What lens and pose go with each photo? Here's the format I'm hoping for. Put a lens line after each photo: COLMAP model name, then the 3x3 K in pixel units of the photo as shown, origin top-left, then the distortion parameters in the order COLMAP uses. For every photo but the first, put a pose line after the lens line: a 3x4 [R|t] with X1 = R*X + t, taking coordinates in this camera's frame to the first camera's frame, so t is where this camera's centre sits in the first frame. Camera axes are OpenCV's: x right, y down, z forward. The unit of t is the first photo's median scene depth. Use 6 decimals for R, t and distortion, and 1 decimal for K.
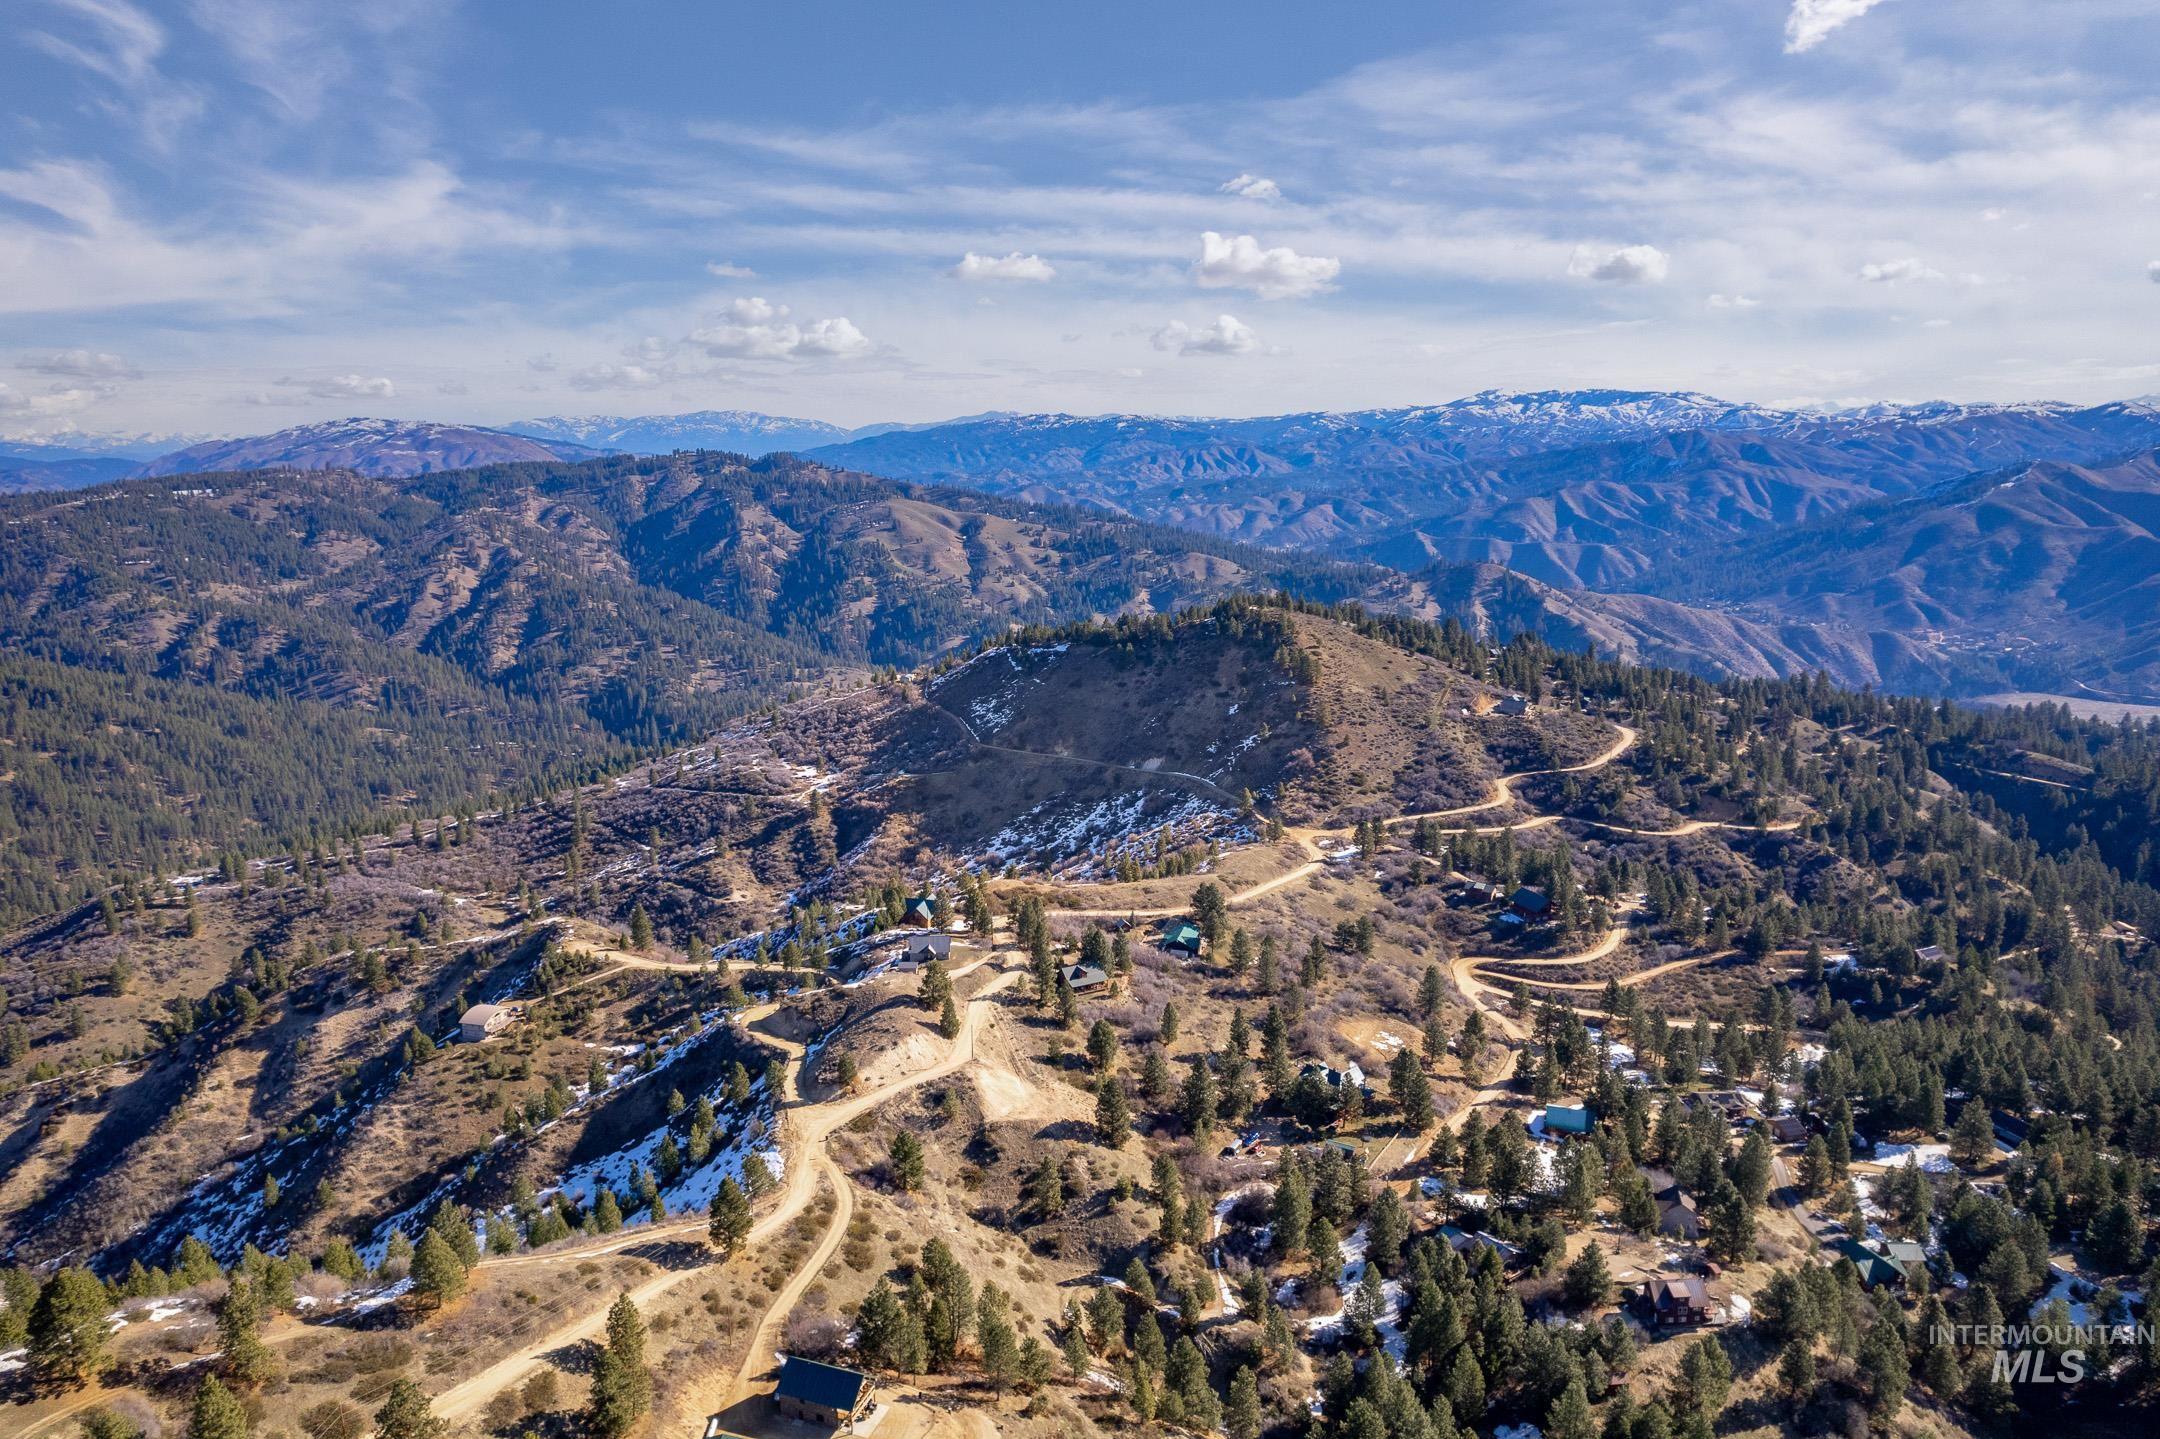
lens RADIAL K [[1380.7, 0, 1072.9], [0, 1380.7, 736.4], [0, 0, 1]] dist [-0.049698, -0.000587]
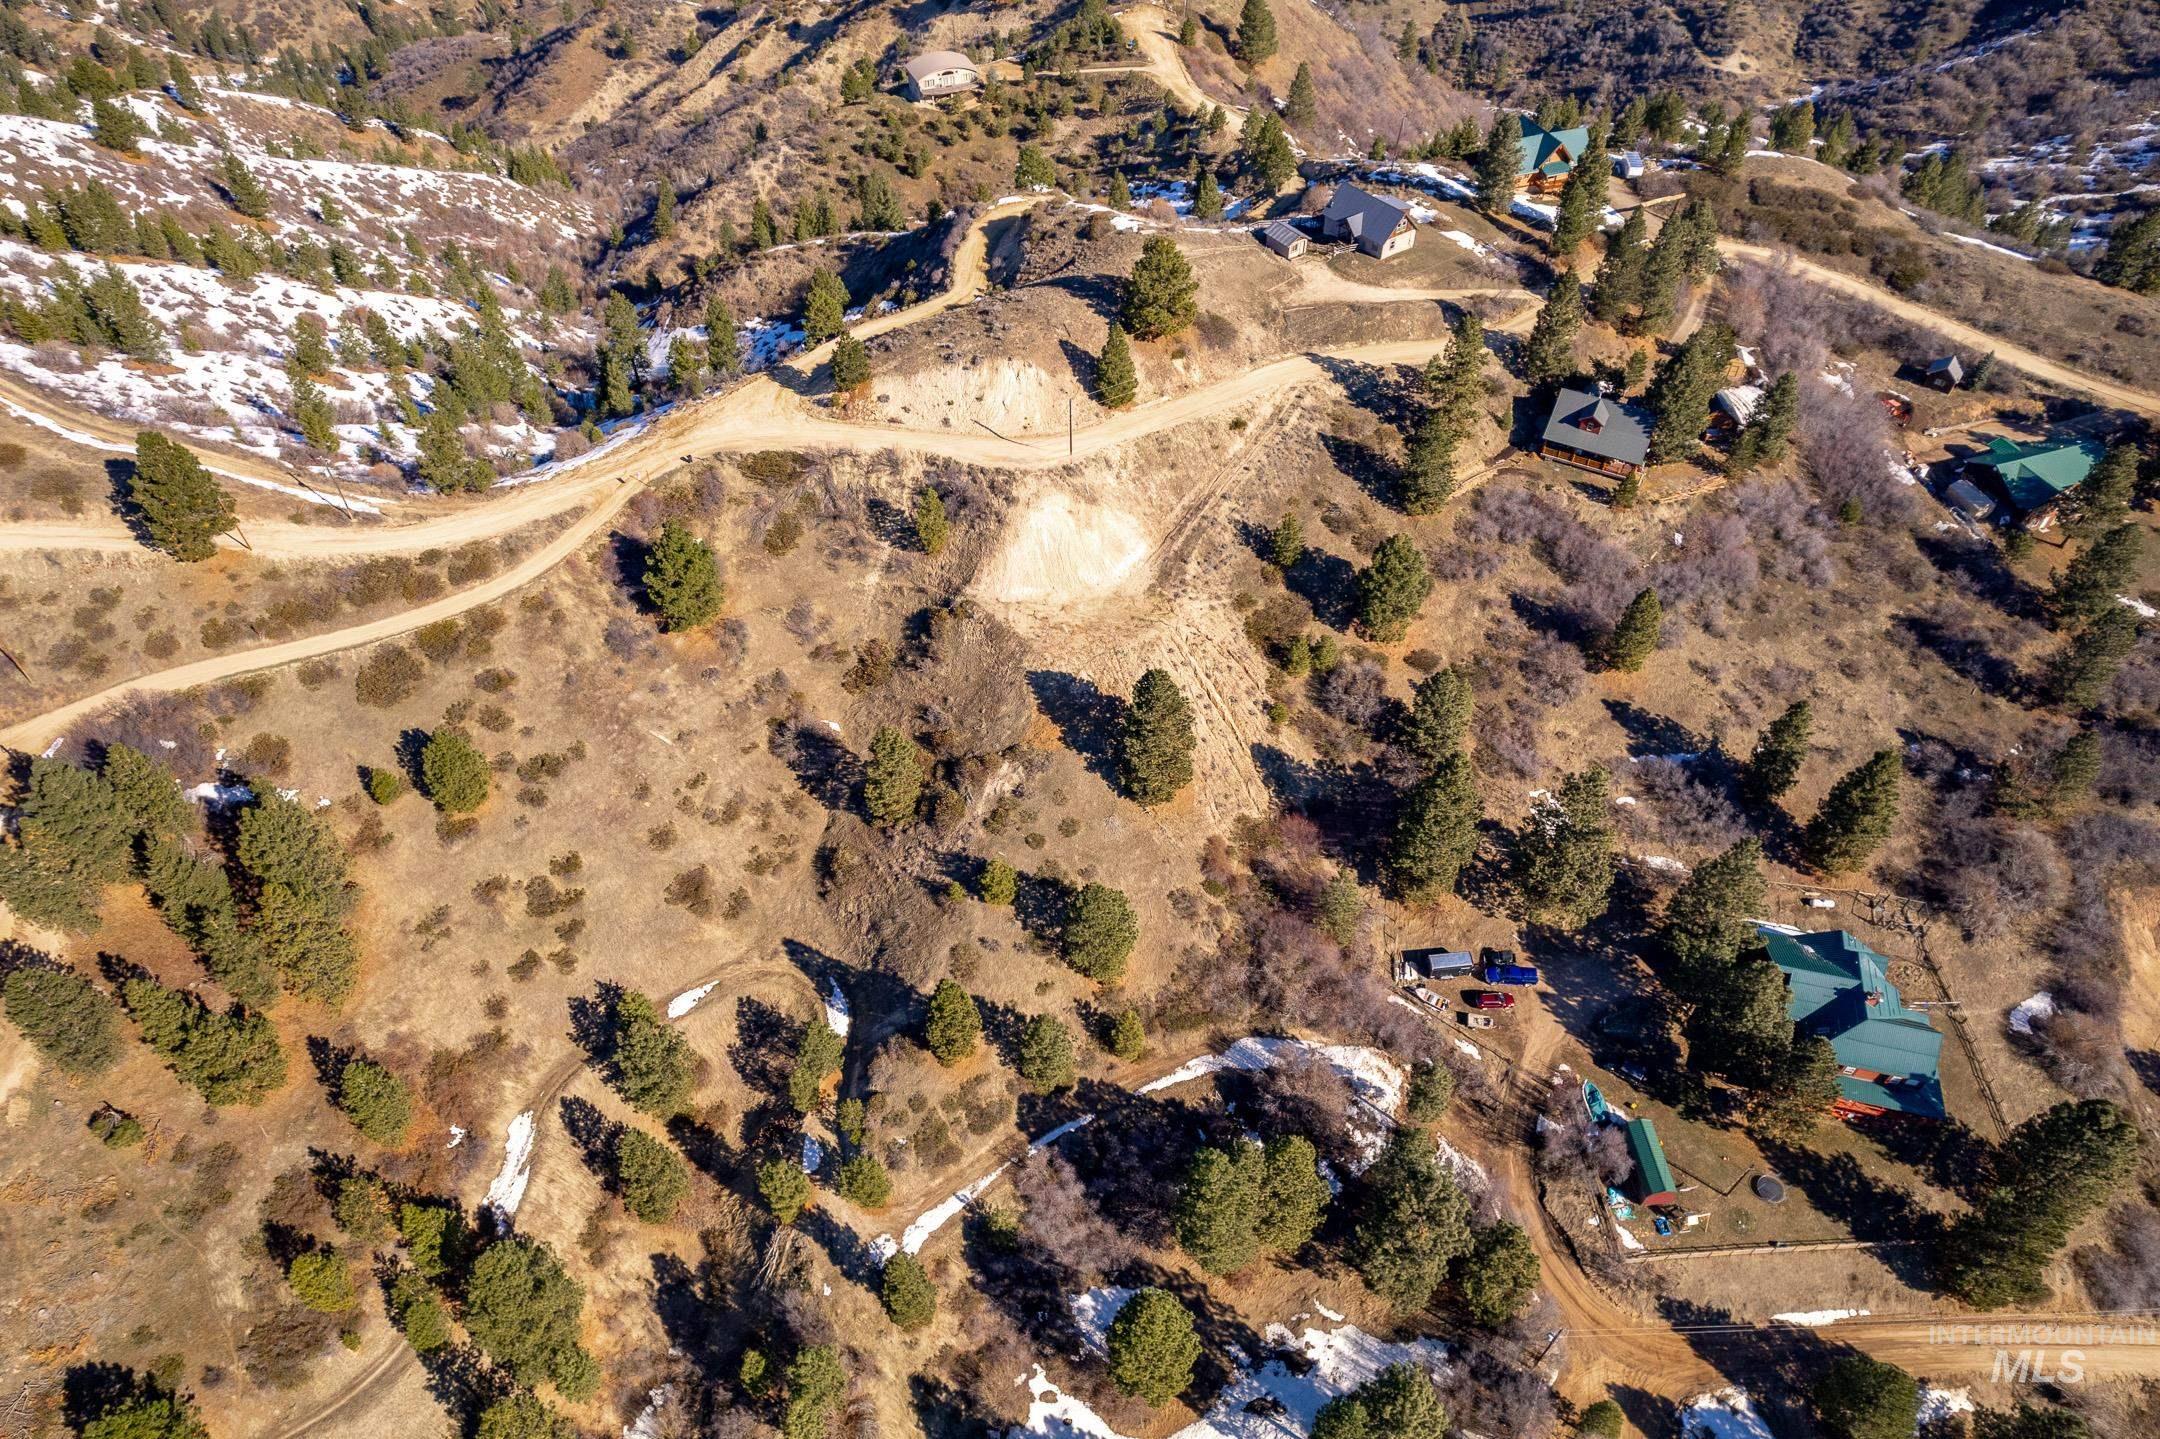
lens RADIAL K [[1381.9, 0, 1073.1], [0, 1381.9, 740.1], [0, 0, 1]] dist [-0.075456, 0.065254]
pose [[0.567620, 0.609689, -0.553251, 0.120698], [-0.171276, 0.744746, 0.644995, -0.000776], [0.805277, -0.271354, 0.527158, 0.351224]]
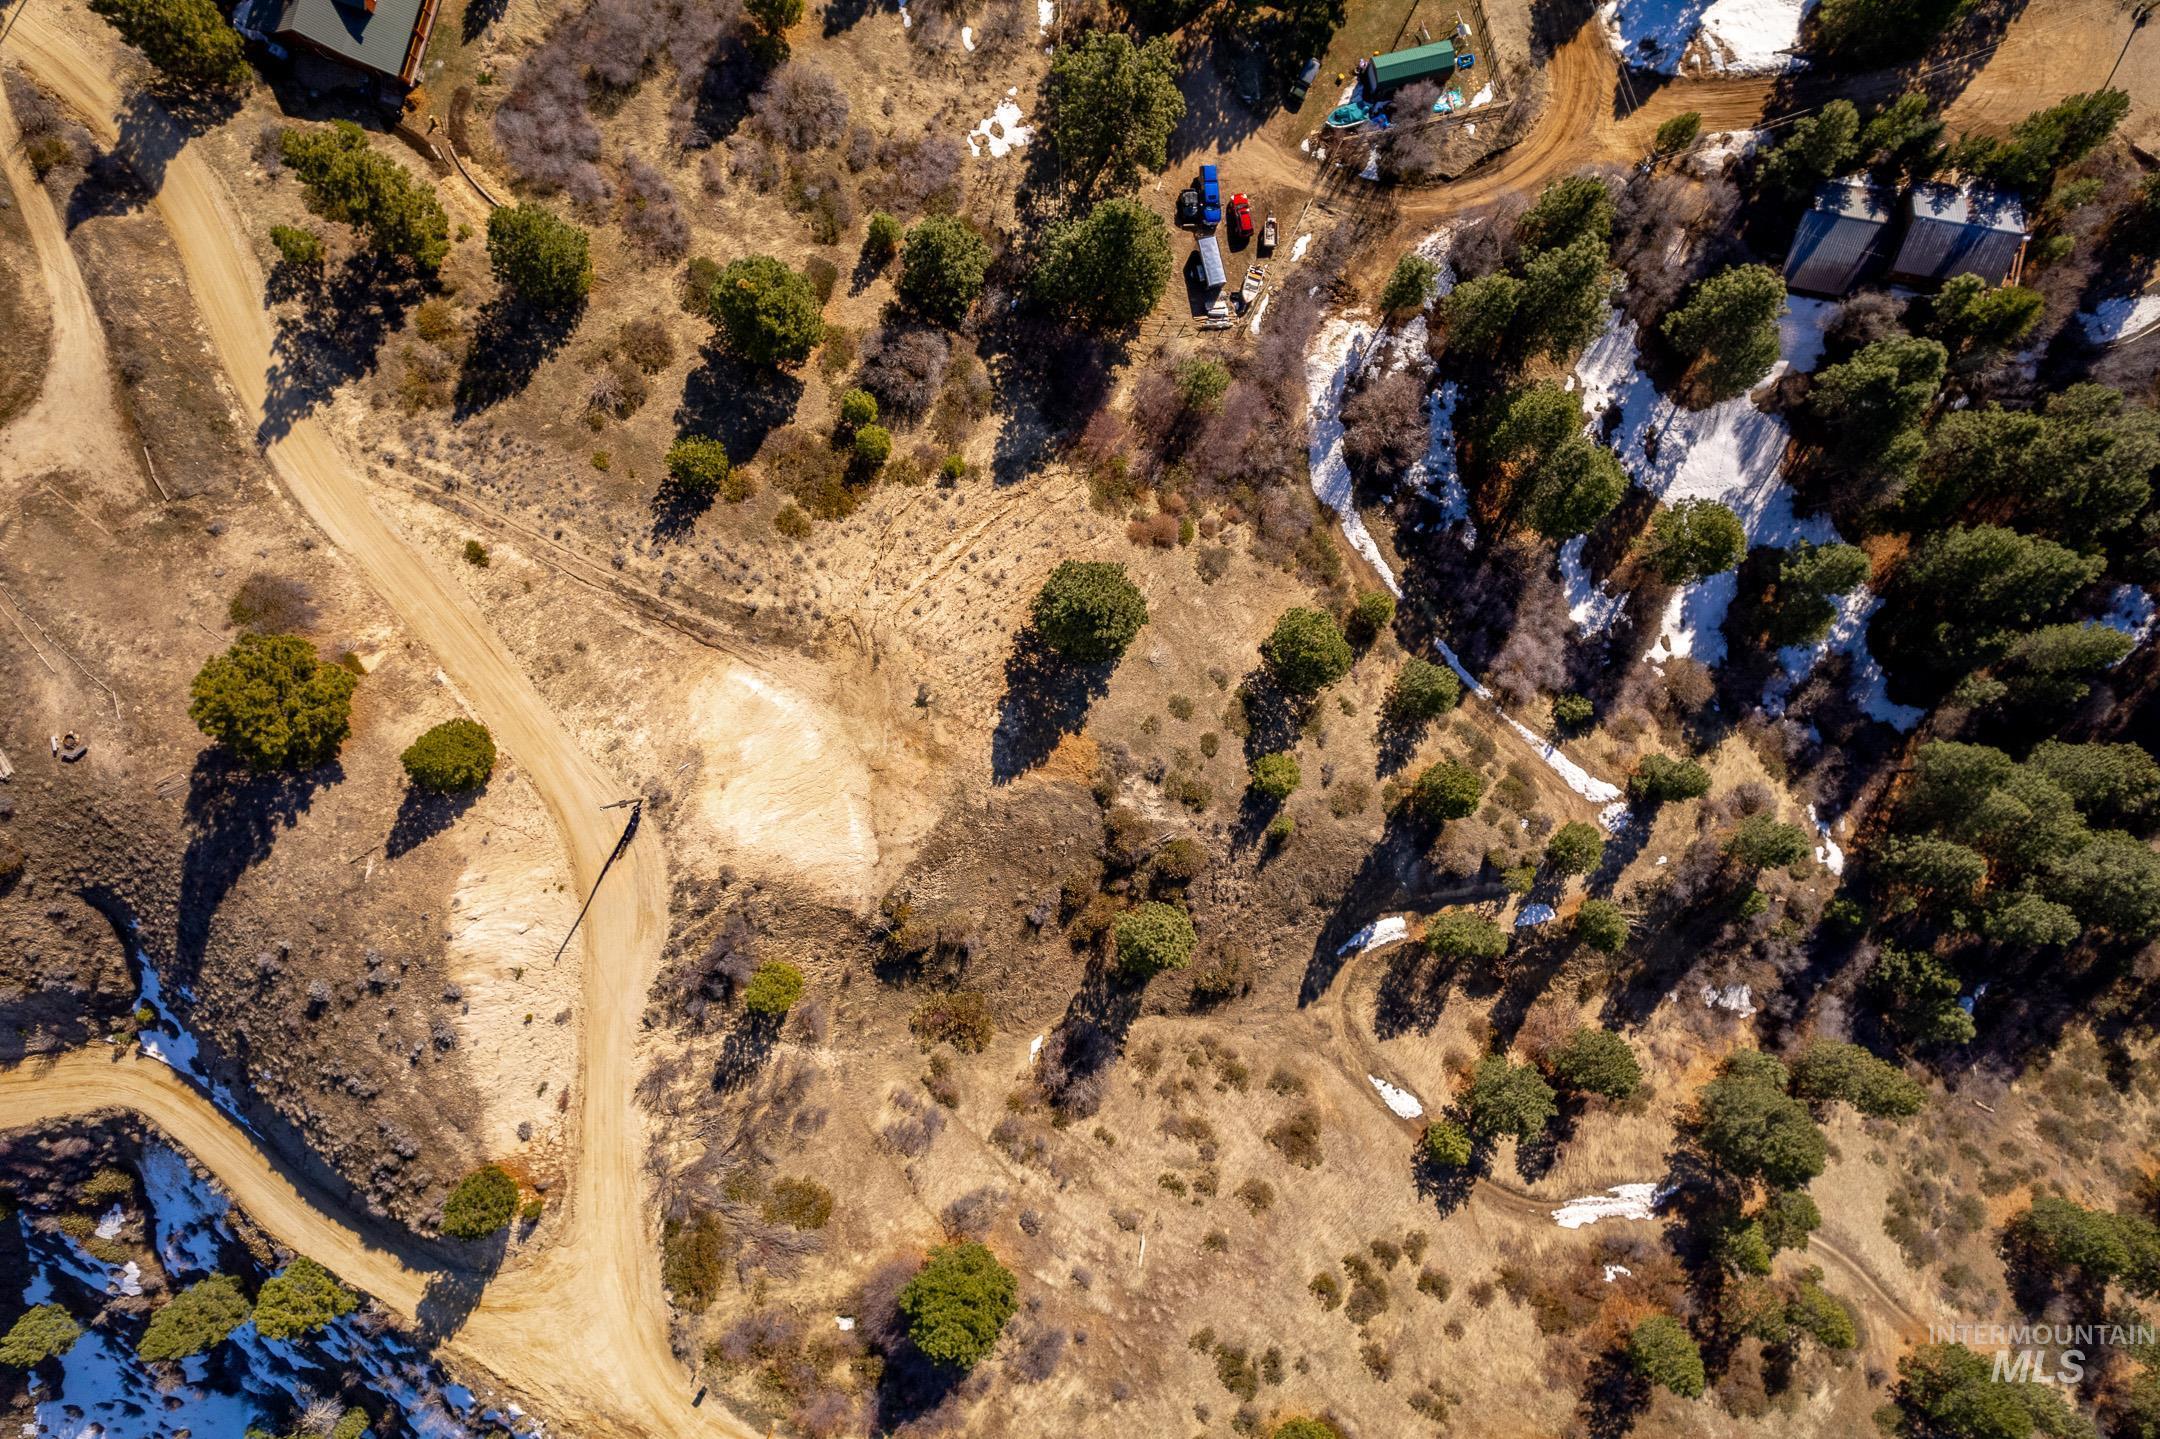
lens RADIAL K [[1387.2, 0, 1075.4], [0, 1387.2, 738.1], [0, 0, 1]] dist [-0.084771, 0.079742]
pose [[0.715008, -0.698922, -0.016460, 0.004929], [0.153960, 0.134450, 0.978887, -0.024136], [-0.681953, -0.702446, 0.203739, 0.428084]]
